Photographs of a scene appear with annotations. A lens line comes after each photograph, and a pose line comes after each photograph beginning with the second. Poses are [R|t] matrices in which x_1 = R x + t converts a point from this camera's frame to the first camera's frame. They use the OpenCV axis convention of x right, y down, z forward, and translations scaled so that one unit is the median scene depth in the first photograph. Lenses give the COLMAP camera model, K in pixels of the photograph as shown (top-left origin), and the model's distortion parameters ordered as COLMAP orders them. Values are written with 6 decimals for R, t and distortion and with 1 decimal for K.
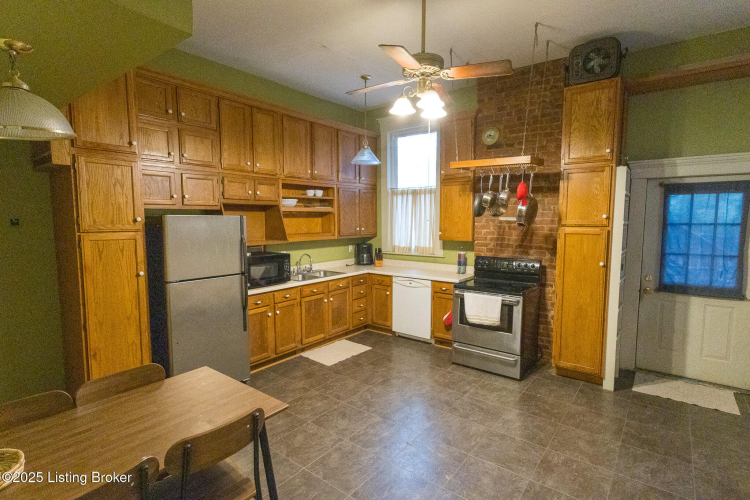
lens RADIAL K [[361.4, 0, 373.5], [0, 361.4, 251.2], [0, 0, 1]] dist [0.003853, 0.001852]
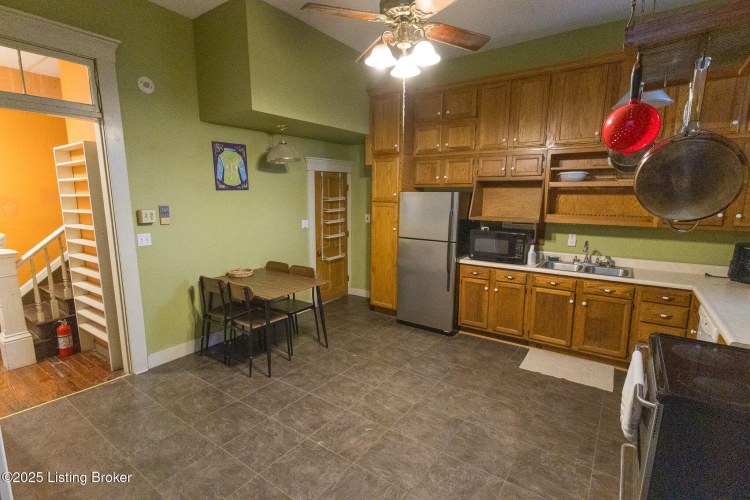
lens RADIAL K [[351.5, 0, 385.9], [0, 351.5, 251.3], [0, 0, 1]] dist [0.000571, 0.000663]
pose [[0.095069, 0.165020, -0.981698, 0.548837], [-0.096002, 0.983088, 0.155956, -0.049299], [0.990831, 0.079418, 0.109304, 0.499873]]
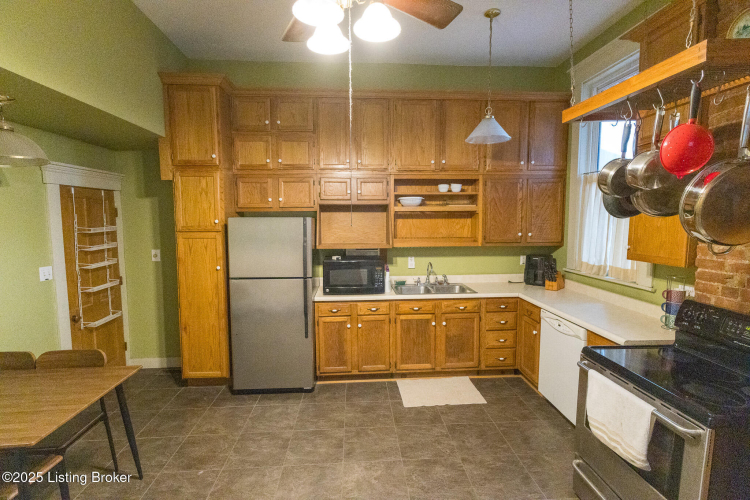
lens RADIAL K [[350.7, 0, 375.8], [0, 350.7, 254.0], [0, 0, 1]] dist [0.001479, 0.000509]
pose [[0.680917, 0.073164, -0.728697, 0.324620], [-0.062820, 0.997165, 0.041418, -0.038611], [0.729661, 0.017574, 0.683583, 0.372288]]
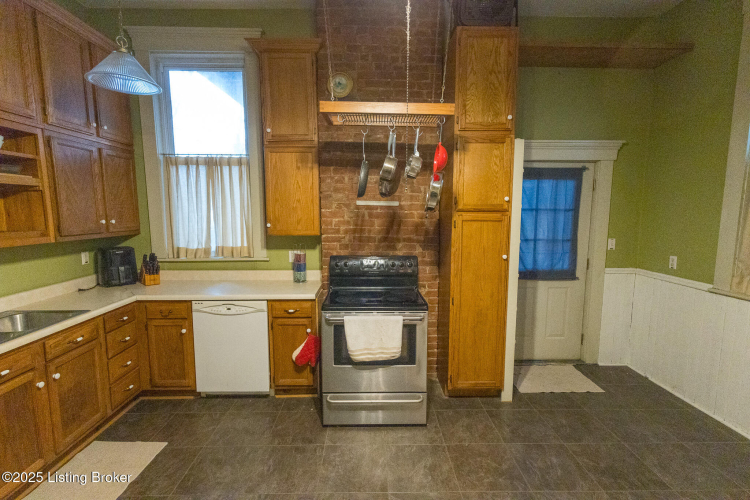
lens RADIAL K [[346.9, 0, 372.2], [0, 346.9, 251.3], [0, 0, 1]] dist [0.001793, 0.000575]
pose [[0.776891, -0.072656, 0.625430, -0.069376], [0.056709, 0.997357, 0.045421, -0.021385], [-0.627077, 0.000180, 0.778958, 0.407859]]
